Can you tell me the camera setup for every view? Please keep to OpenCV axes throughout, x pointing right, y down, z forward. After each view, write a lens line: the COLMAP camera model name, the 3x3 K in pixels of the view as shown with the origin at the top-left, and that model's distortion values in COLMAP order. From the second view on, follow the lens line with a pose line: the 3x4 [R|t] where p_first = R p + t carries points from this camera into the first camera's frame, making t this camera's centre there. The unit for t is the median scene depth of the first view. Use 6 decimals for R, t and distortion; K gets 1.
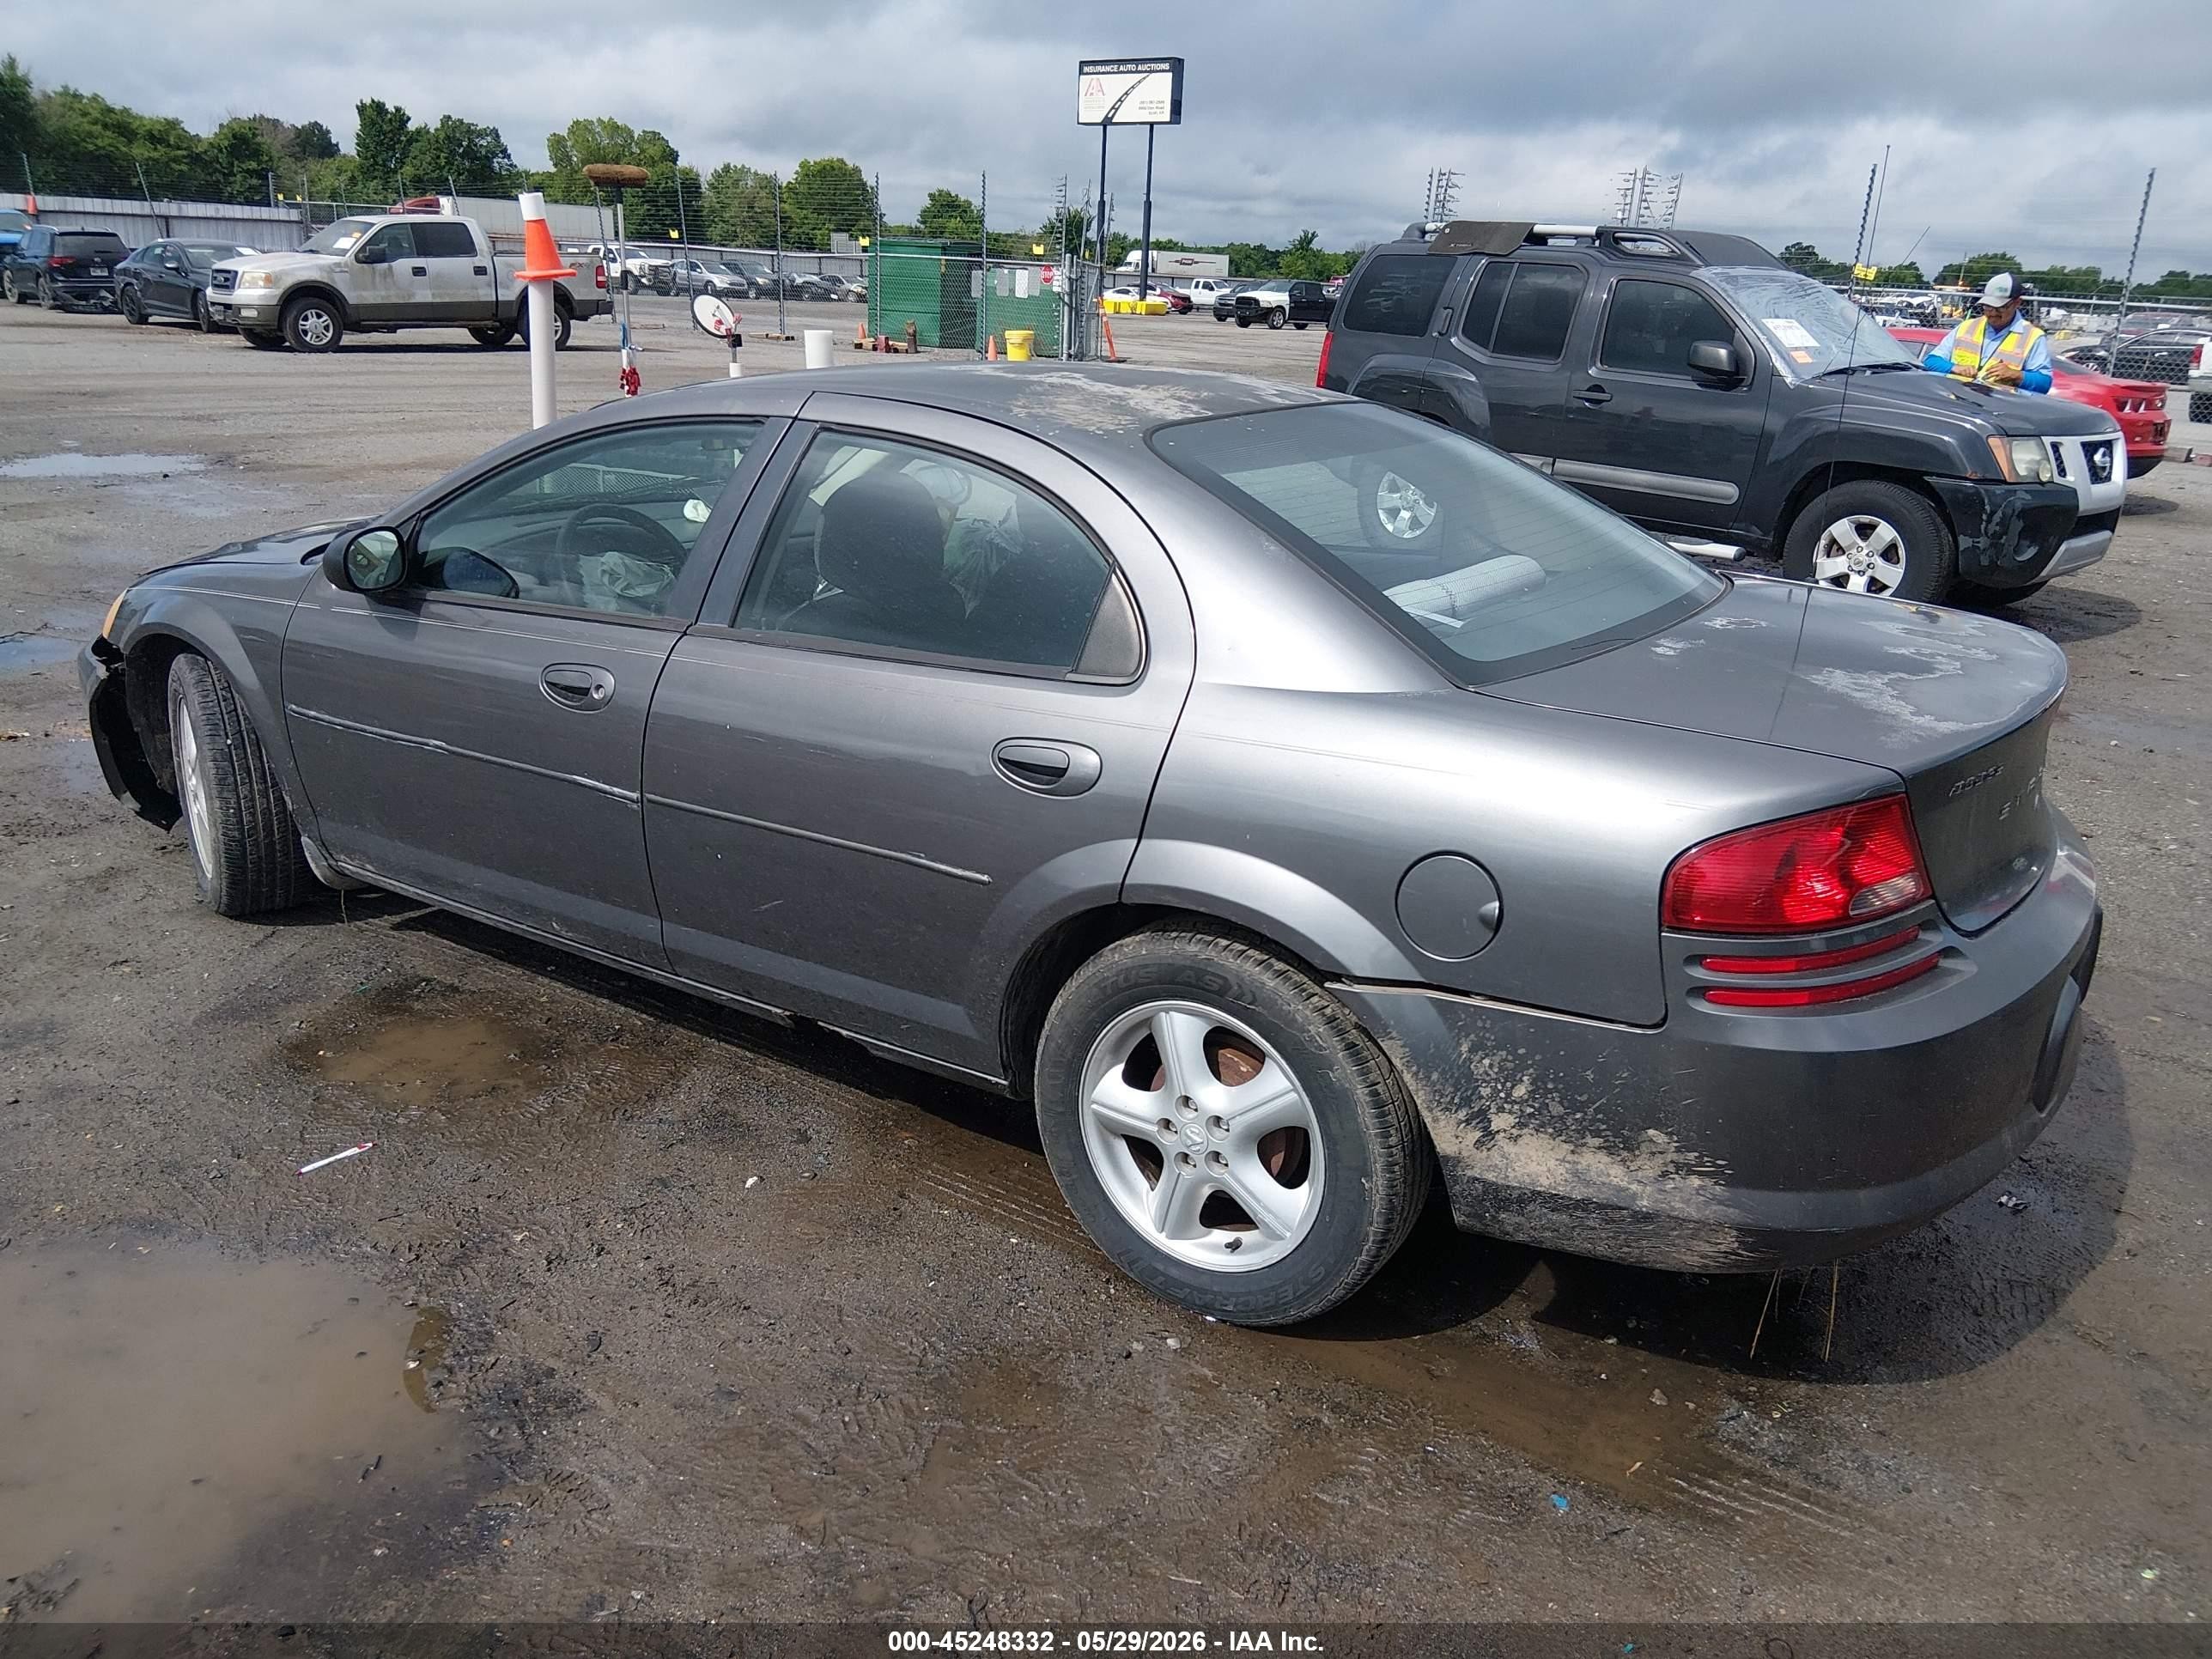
lens RADIAL K [[1772.8, 0, 1077.7], [0, 1772.8, 782.2], [0, 0, 1]] dist [0.107773, -0.226368]
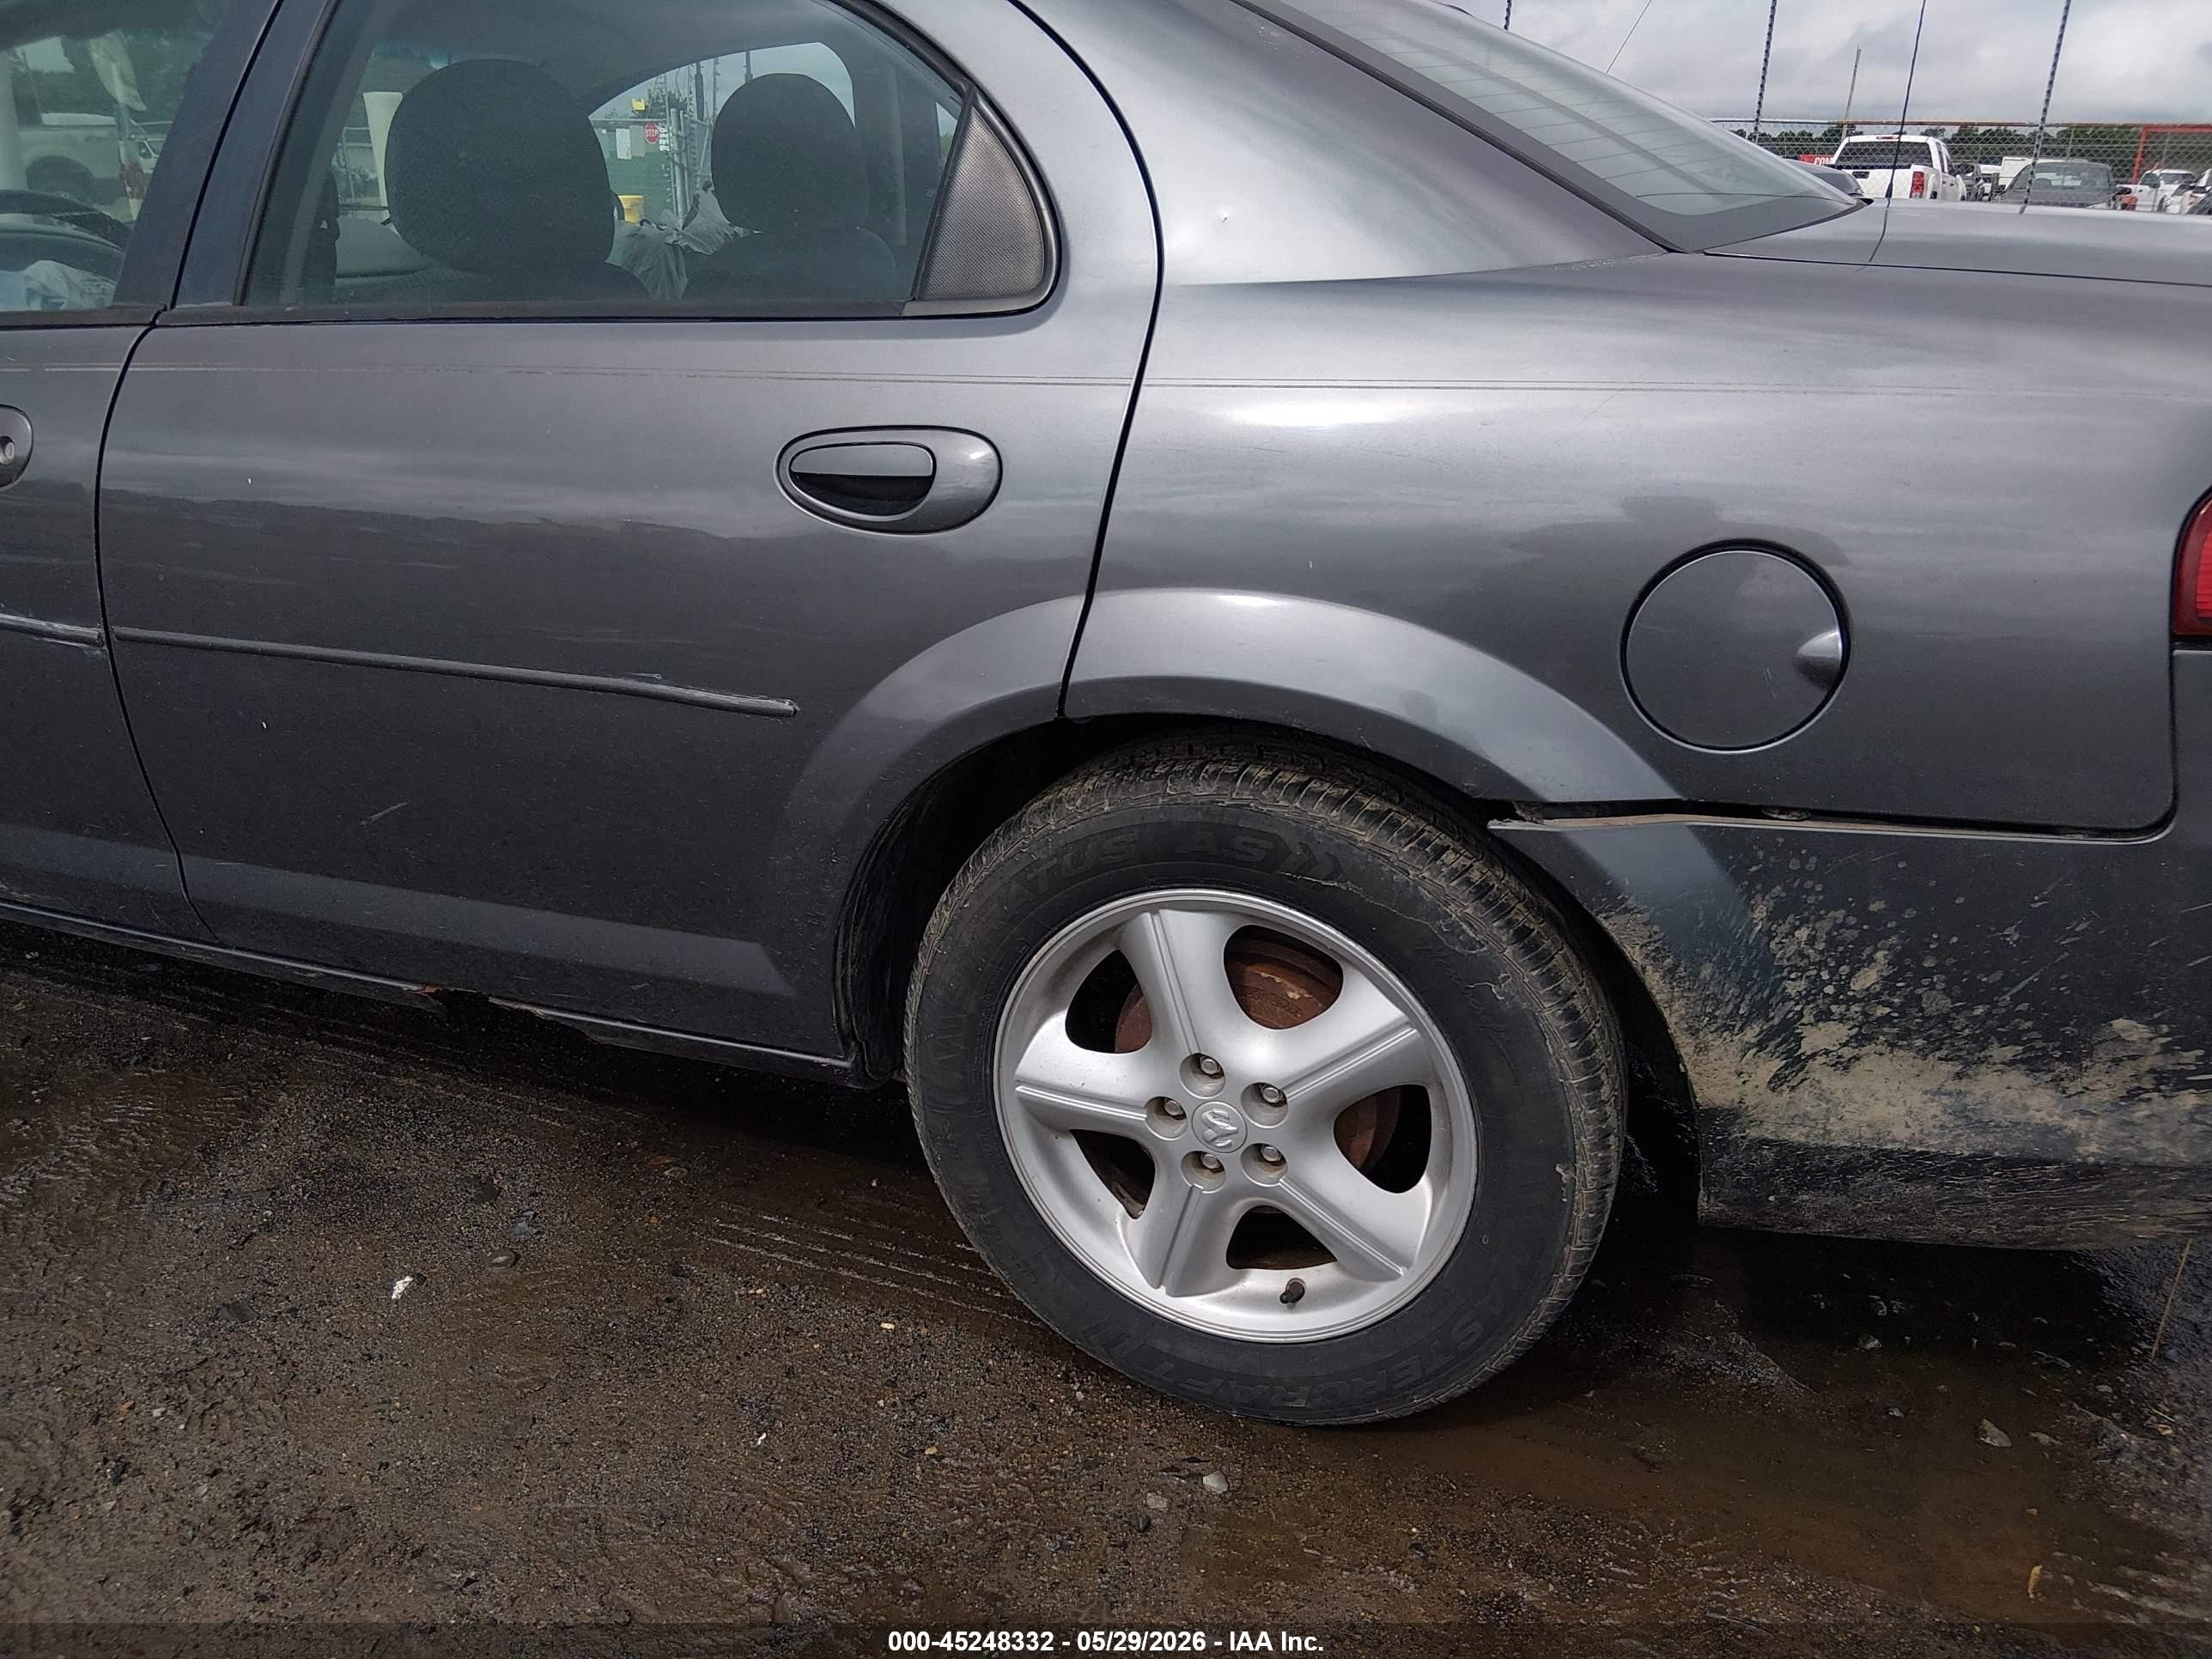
lens RADIAL K [[1725.9, 0, 1106.0], [0, 1725.9, 829.5], [0, 0, 1]] dist [0.093573, -0.191802]
pose [[0.973164, -0.103839, 0.205352, -0.072689], [0.086095, 0.991885, 0.093556, 0.052753], [-0.213400, -0.073366, 0.974206, 0.483722]]
